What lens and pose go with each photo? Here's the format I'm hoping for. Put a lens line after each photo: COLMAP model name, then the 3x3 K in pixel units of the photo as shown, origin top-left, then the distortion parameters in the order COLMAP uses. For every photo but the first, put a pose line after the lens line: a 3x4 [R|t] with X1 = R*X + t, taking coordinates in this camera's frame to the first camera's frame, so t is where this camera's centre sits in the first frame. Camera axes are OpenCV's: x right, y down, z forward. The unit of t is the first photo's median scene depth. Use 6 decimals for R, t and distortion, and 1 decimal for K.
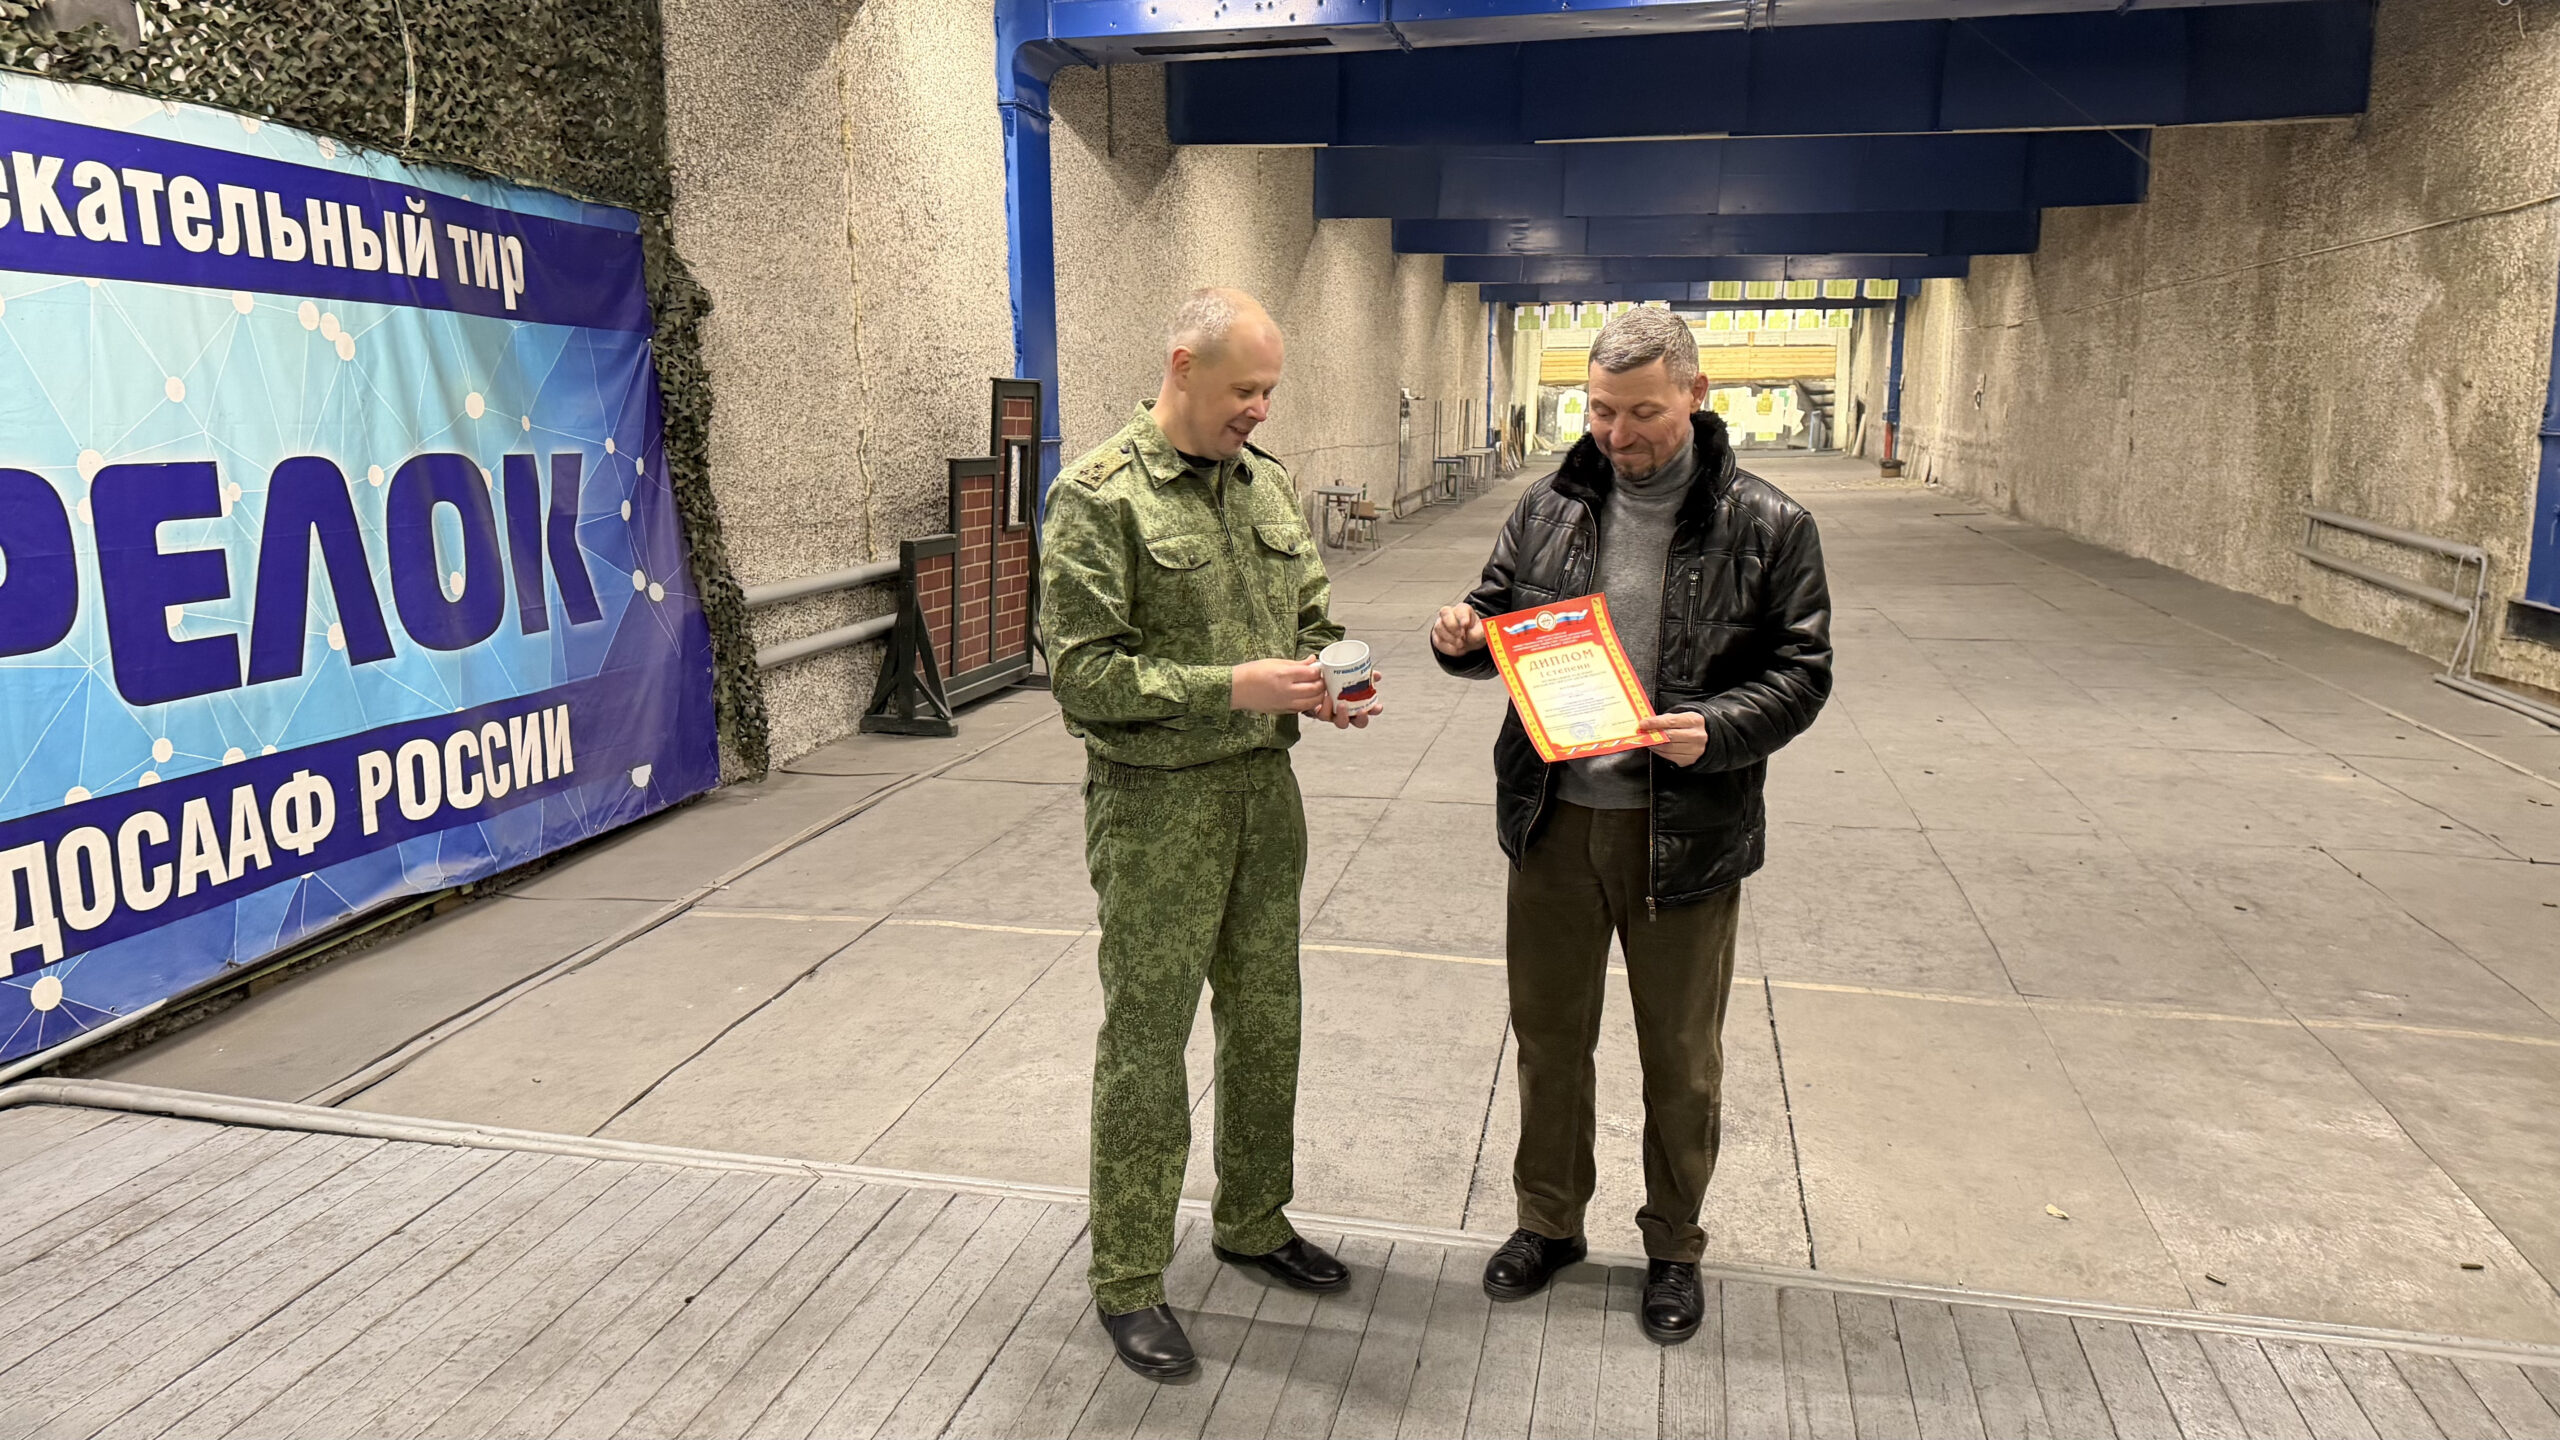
lens RADIAL K [[1794.4, 0, 1302.6], [0, 1794.4, 721.7], [0, 0, 1]] dist [0.080134, -0.093301]
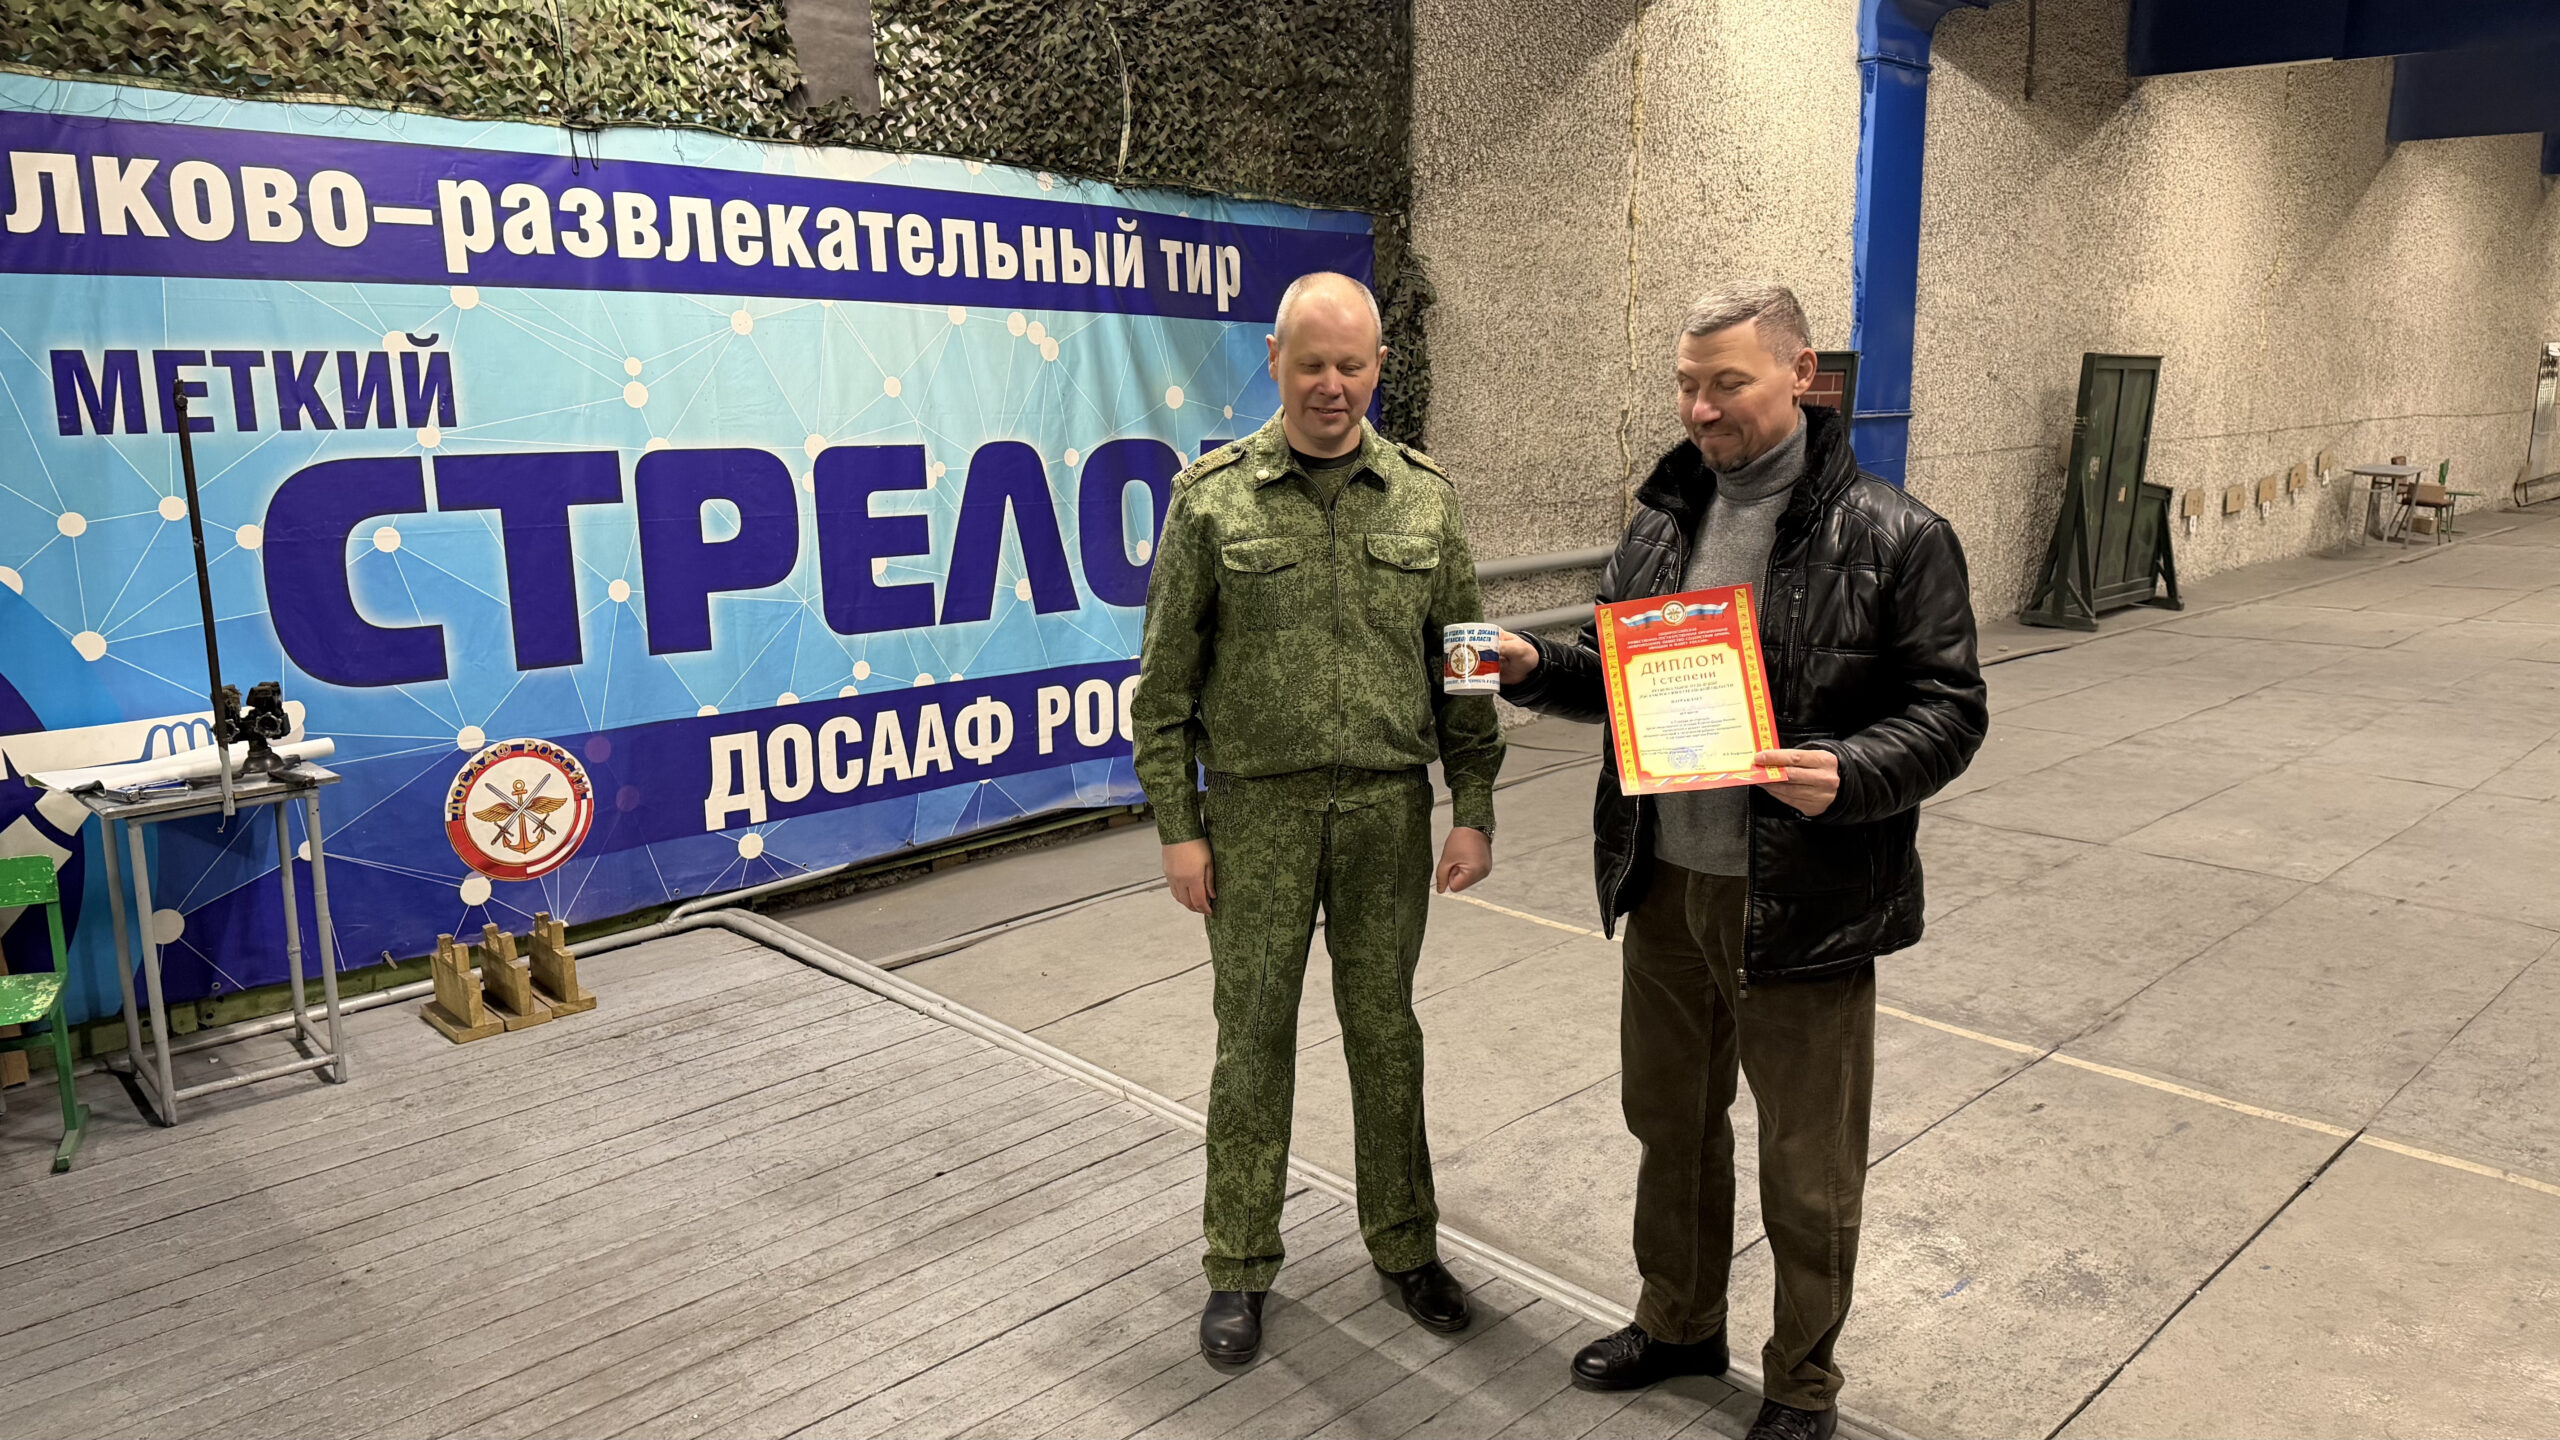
lens RADIAL K [[1794.4, 0, 1281.0], [0, 1794.4, 726.8], [0, 0, 1]] dist [0.080134, -0.093301]
pose [[0.825456, 0.094170, -0.556556, 0.257765], [-0.084824, 0.995484, 0.042629, -0.018913], [0.558056, 0.012021, 0.829716, 0.092817]]
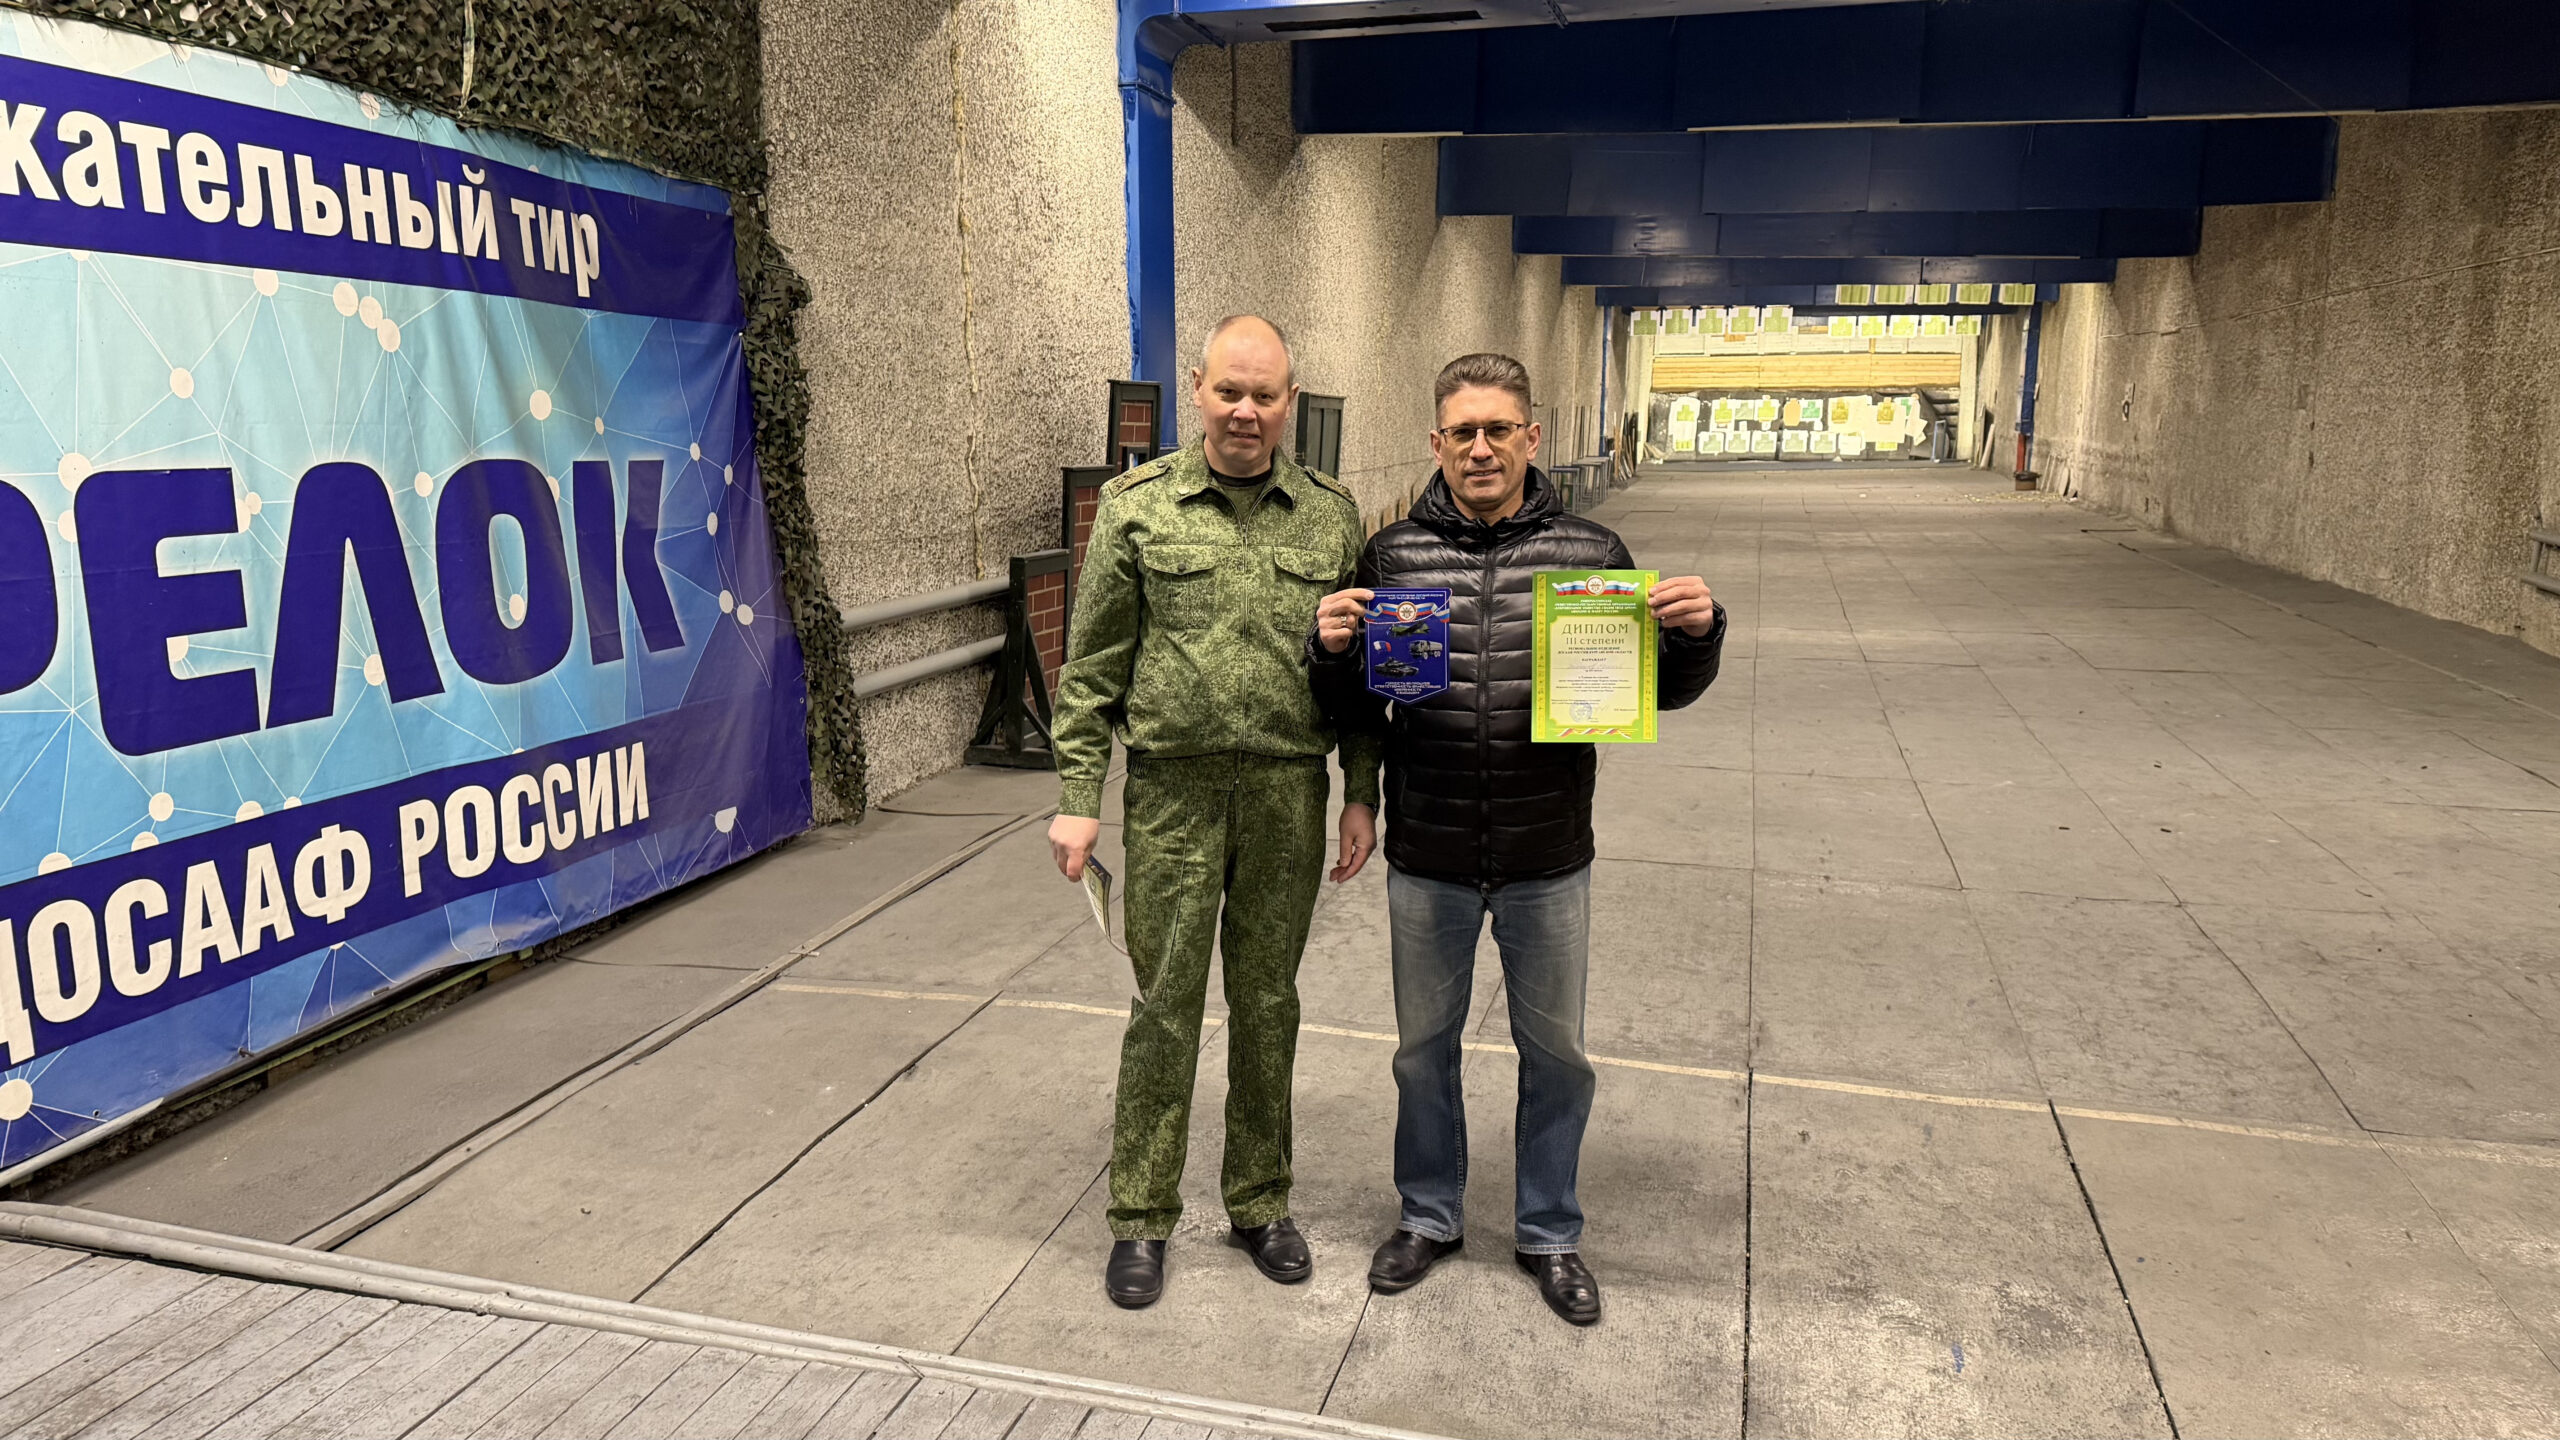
lens RADIAL K [[1794.4, 0, 1324.5], [0, 1794.4, 732.9], [0, 0, 1]] dist [0.080134, -0.093301]
pose [[0.999153, 0.012948, -0.039057, -0.039671], [-0.012865, 0.999914, 0.002380, -0.022148], [0.039085, -0.001875, 0.999234, 0.135671]]
